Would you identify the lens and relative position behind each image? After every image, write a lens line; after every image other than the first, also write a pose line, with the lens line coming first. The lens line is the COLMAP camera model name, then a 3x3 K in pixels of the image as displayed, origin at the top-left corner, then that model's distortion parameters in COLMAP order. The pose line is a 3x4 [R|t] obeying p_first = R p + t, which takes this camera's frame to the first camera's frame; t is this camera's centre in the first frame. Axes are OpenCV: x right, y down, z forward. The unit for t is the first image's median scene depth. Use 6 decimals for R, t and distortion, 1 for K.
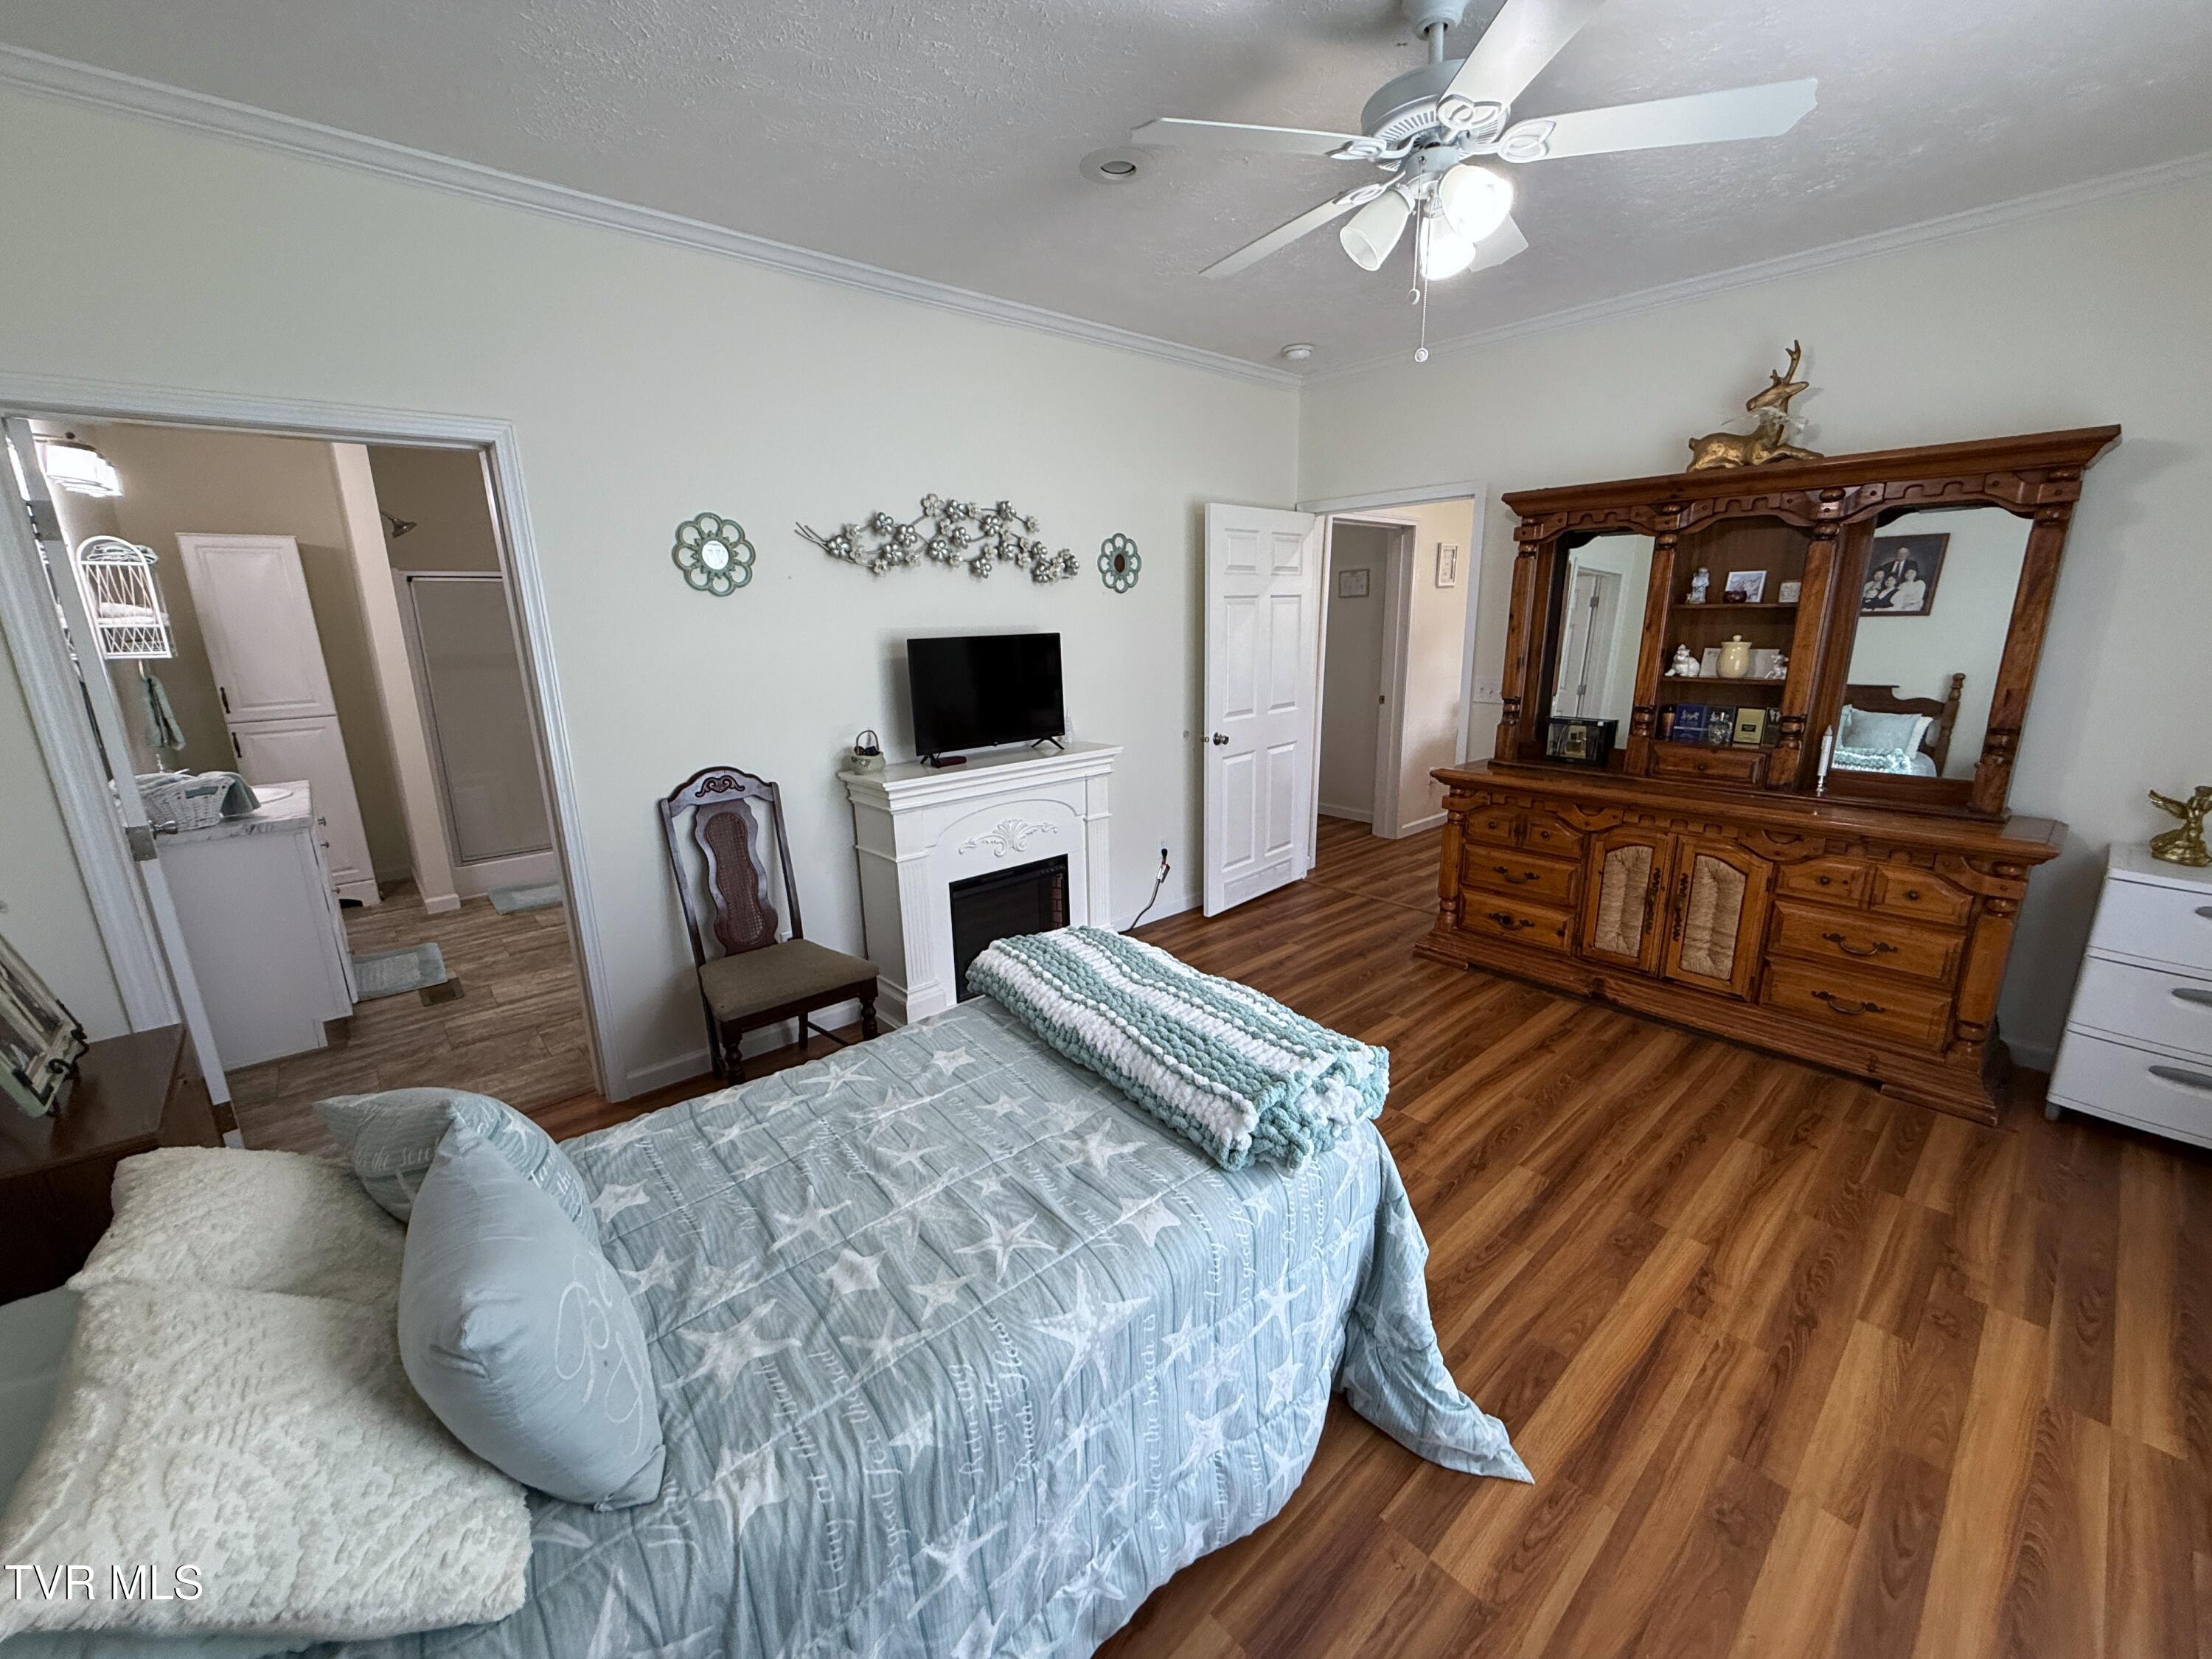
lens RADIAL K [[884.7, 0, 1100.2], [0, 884.7, 829.8], [0, 0, 1]] dist [-0.001139, -0.000258]
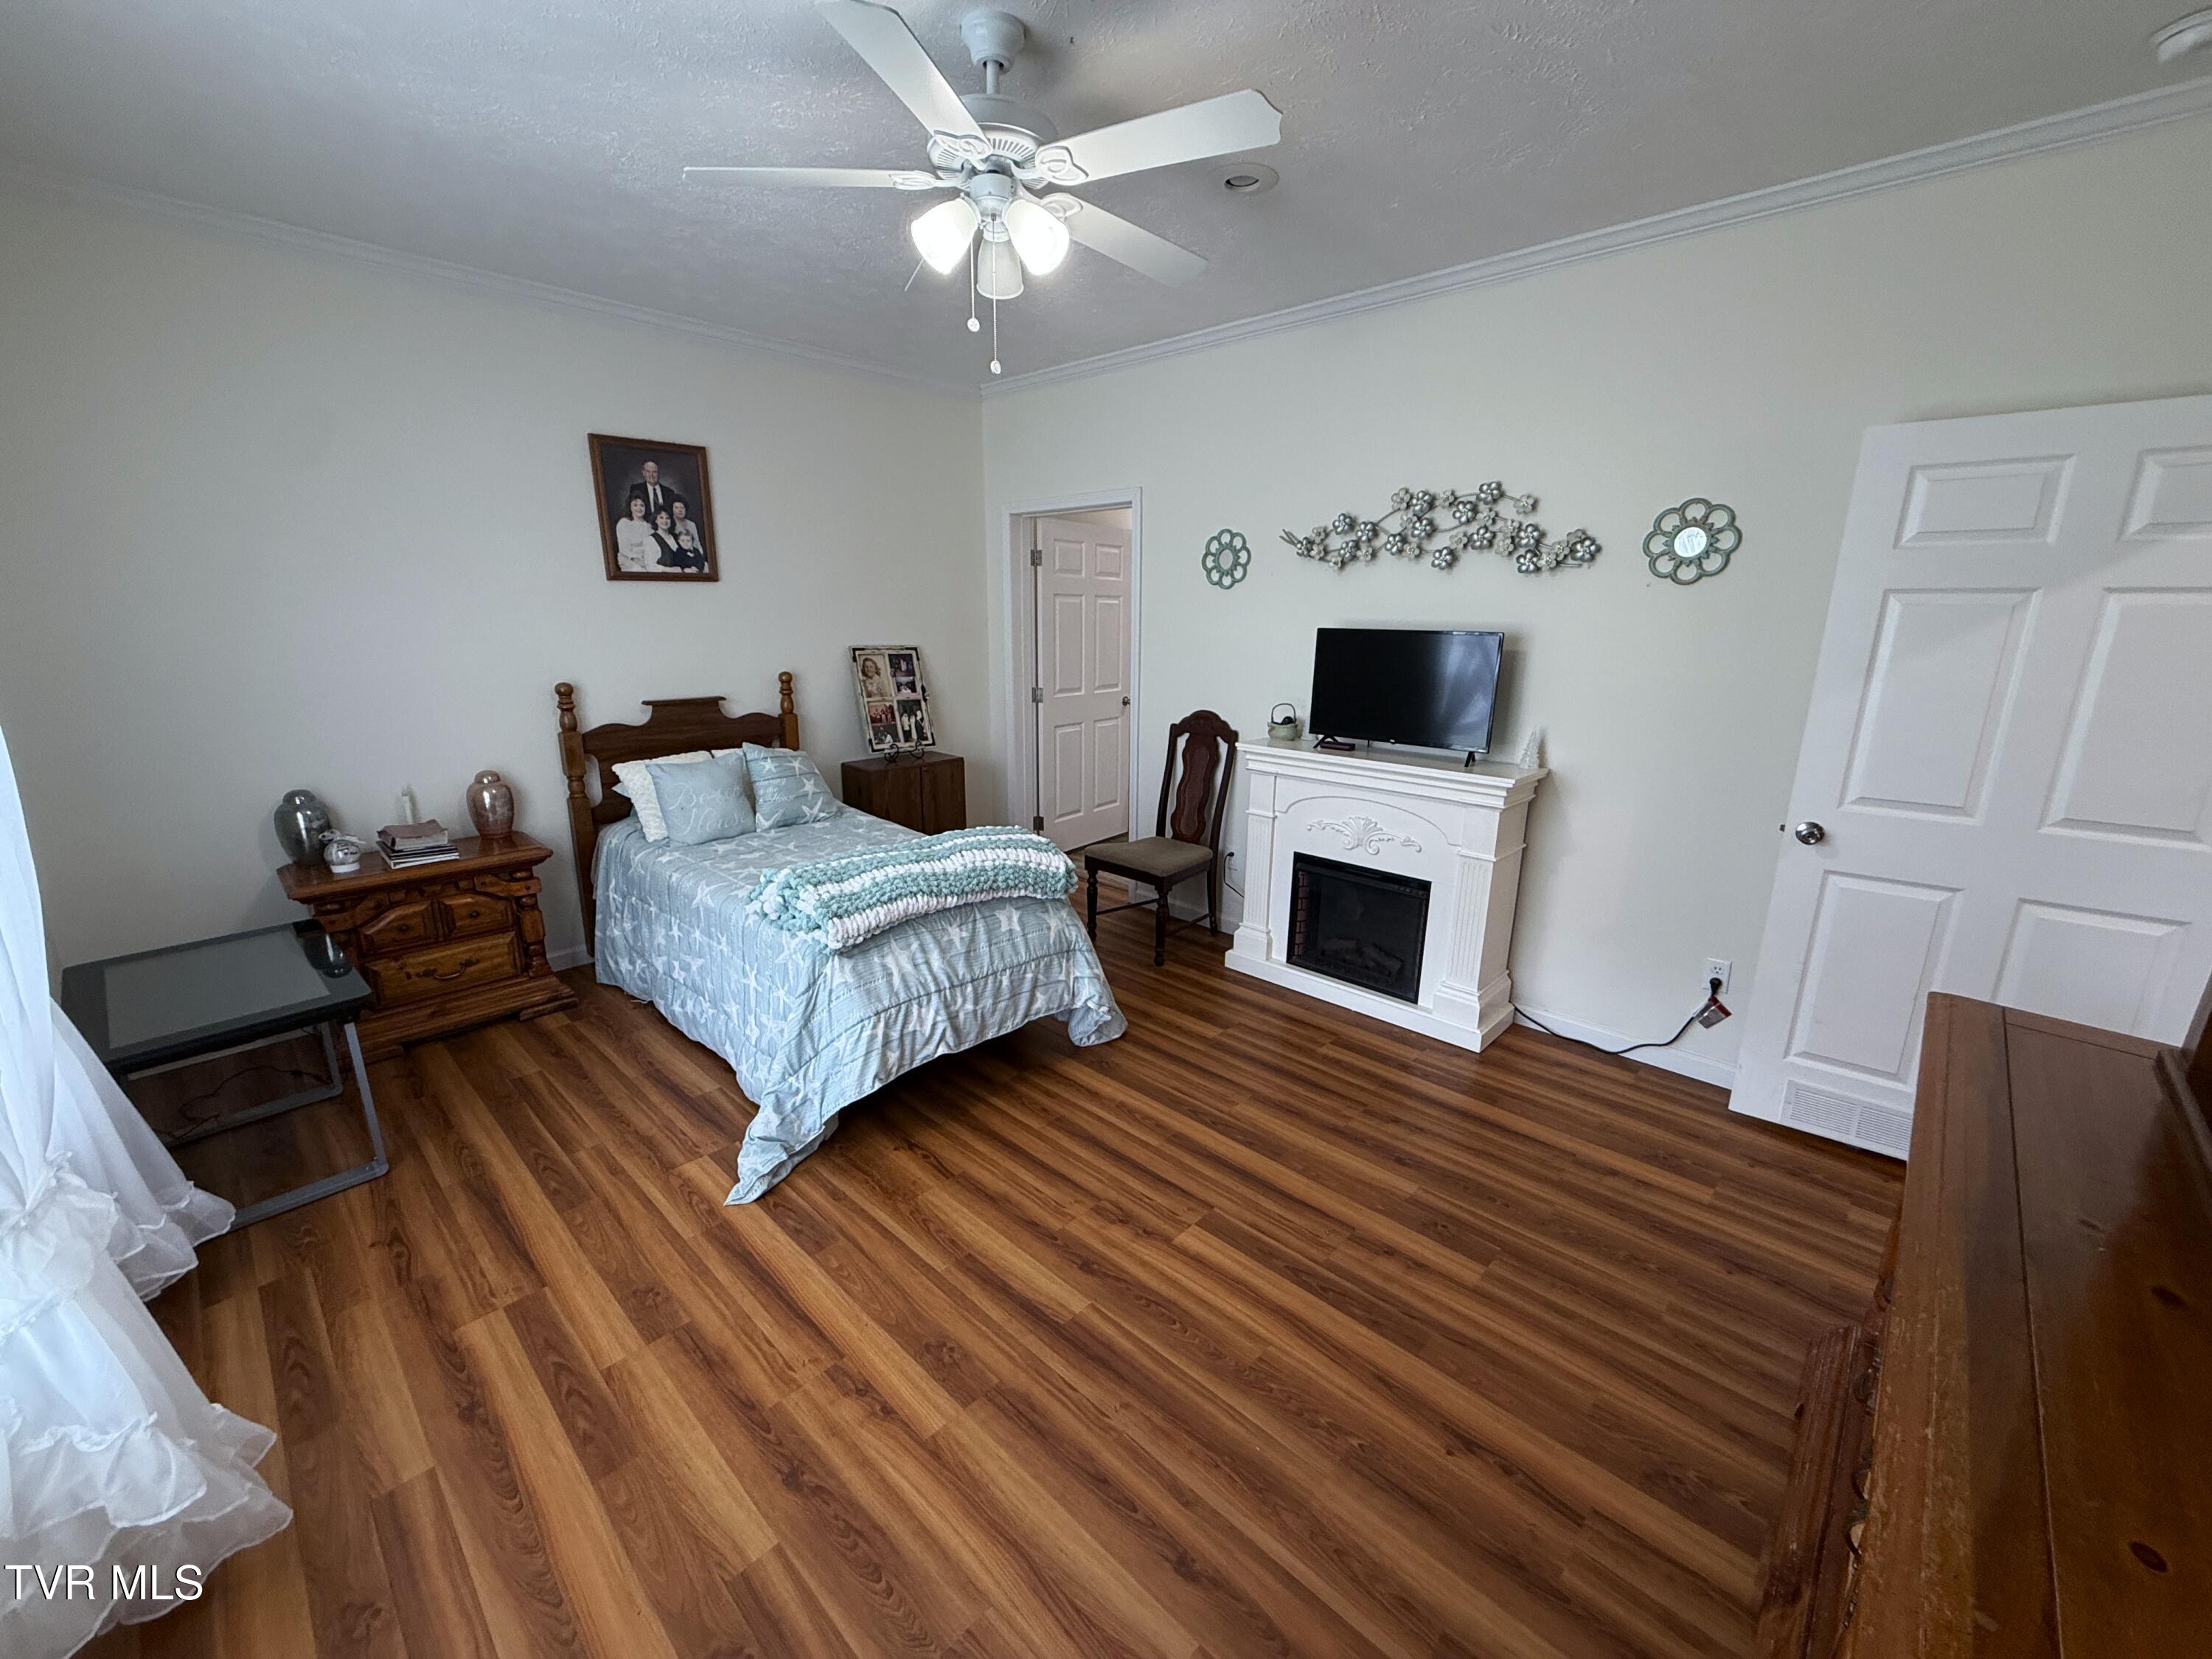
lens RADIAL K [[884.7, 0, 1100.2], [0, 884.7, 829.8], [0, 0, 1]] dist [-0.001139, -0.000258]
pose [[0.085853, 0.266502, -0.960003, 0.989202], [-0.251845, 0.938073, 0.237892, -0.191022], [0.963952, 0.221348, 0.147654, 0.692658]]
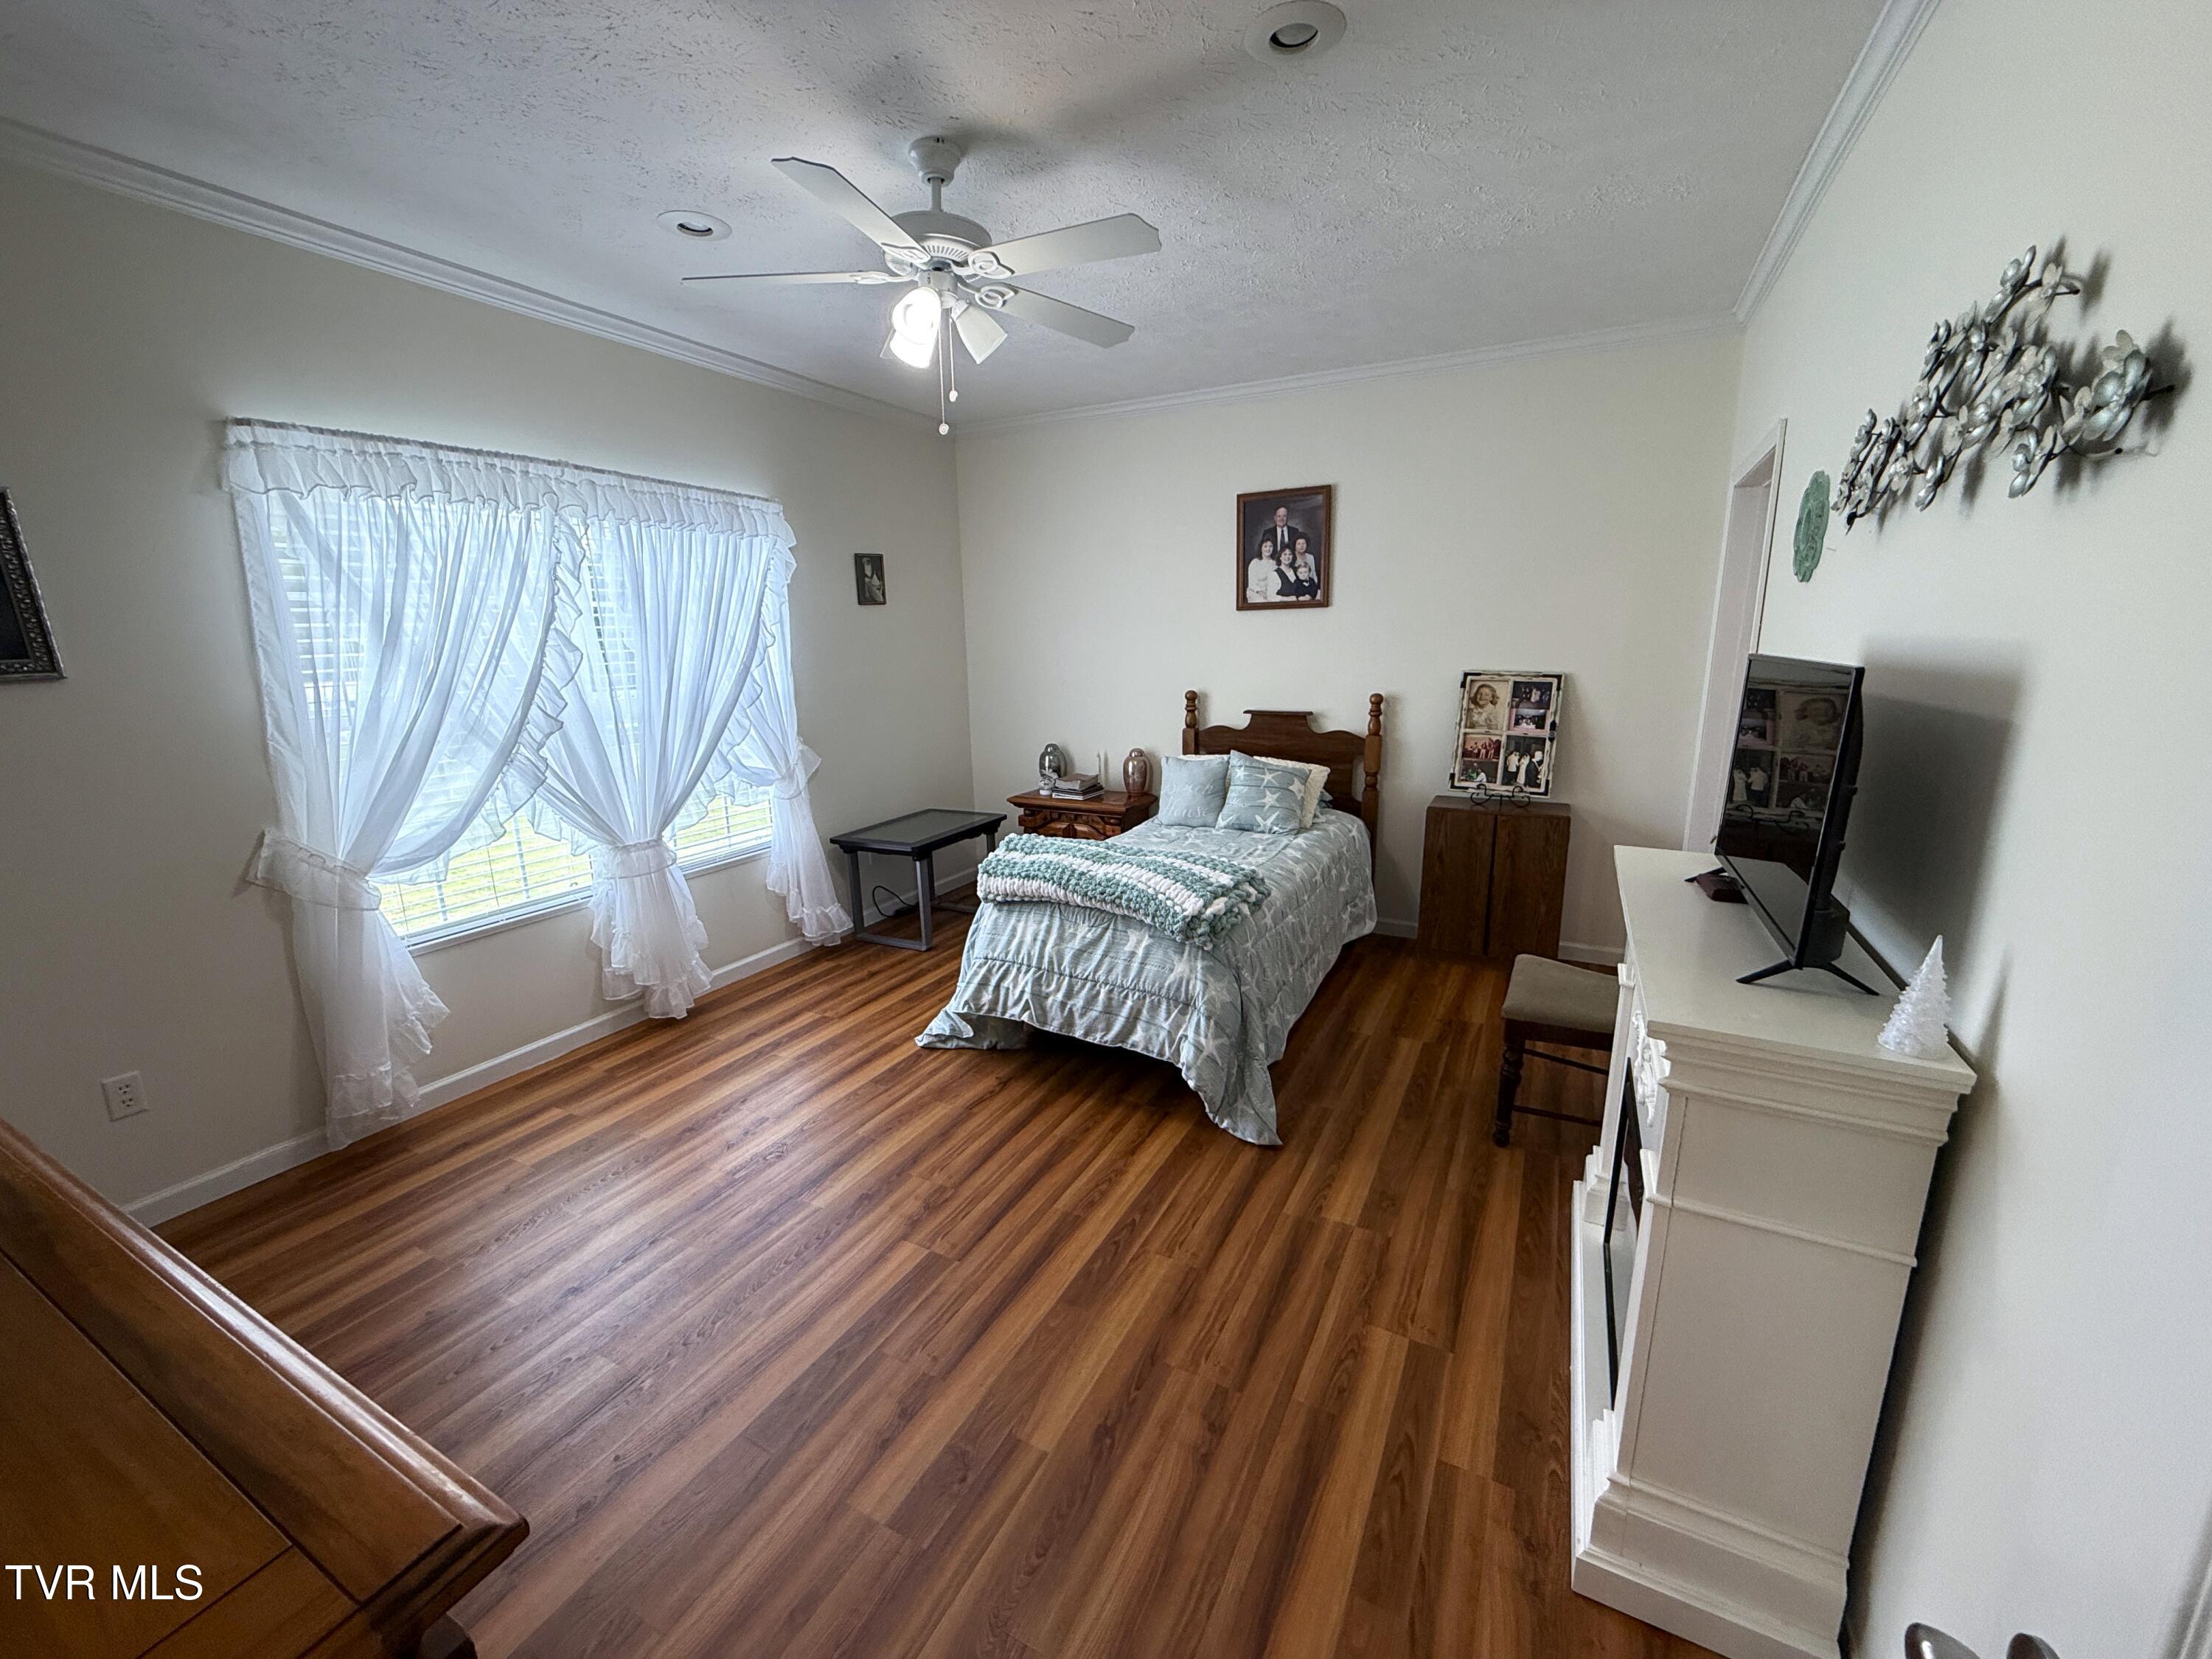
lens RADIAL K [[884.7, 0, 1100.2], [0, 884.7, 829.8], [0, 0, 1]] dist [-0.001139, -0.000258]
pose [[-0.933191, 0.113064, -0.341133, 0.413209], [-0.052227, 0.896479, 0.439997, -0.379002], [0.355567, 0.428418, -0.830681, 1.515403]]
